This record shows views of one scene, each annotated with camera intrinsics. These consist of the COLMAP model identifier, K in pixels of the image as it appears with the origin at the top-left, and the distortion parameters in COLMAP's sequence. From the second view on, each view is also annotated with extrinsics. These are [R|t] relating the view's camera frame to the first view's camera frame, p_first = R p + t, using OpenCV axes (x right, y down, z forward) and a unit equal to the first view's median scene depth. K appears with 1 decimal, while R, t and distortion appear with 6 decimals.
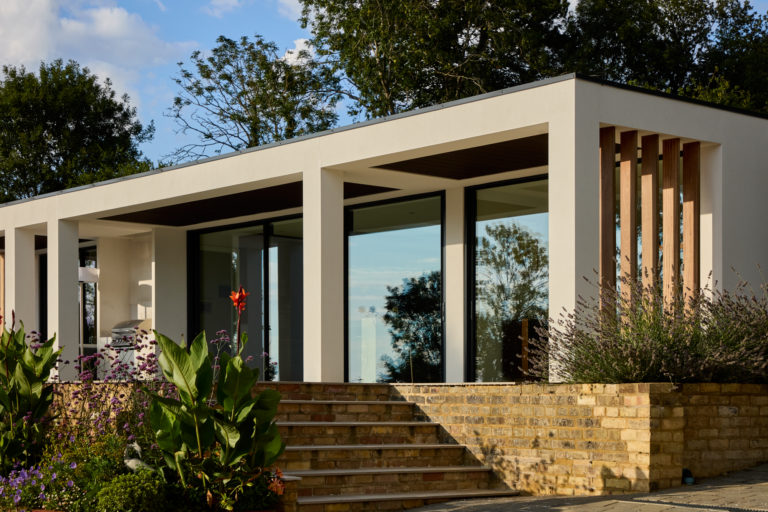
lens RADIAL K [[1431.1, 0, 387.3], [0, 1431.1, 254.0], [0, 0, 1]] dist [0.211477, 0.000000]
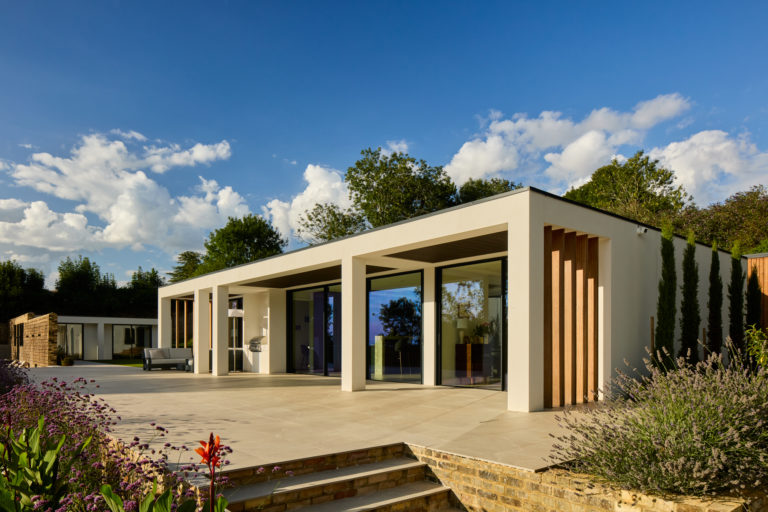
lens RADIAL K [[516.6, 0, 365.0], [0, 516.6, 347.1], [0, 0, 1]] dist [-0.006308, 0.012380]
pose [[0.999391, -0.003102, -0.034749, -0.008476], [0.006997, 0.993623, 0.112536, -0.019286], [0.034179, -0.112711, 0.993040, 0.325290]]
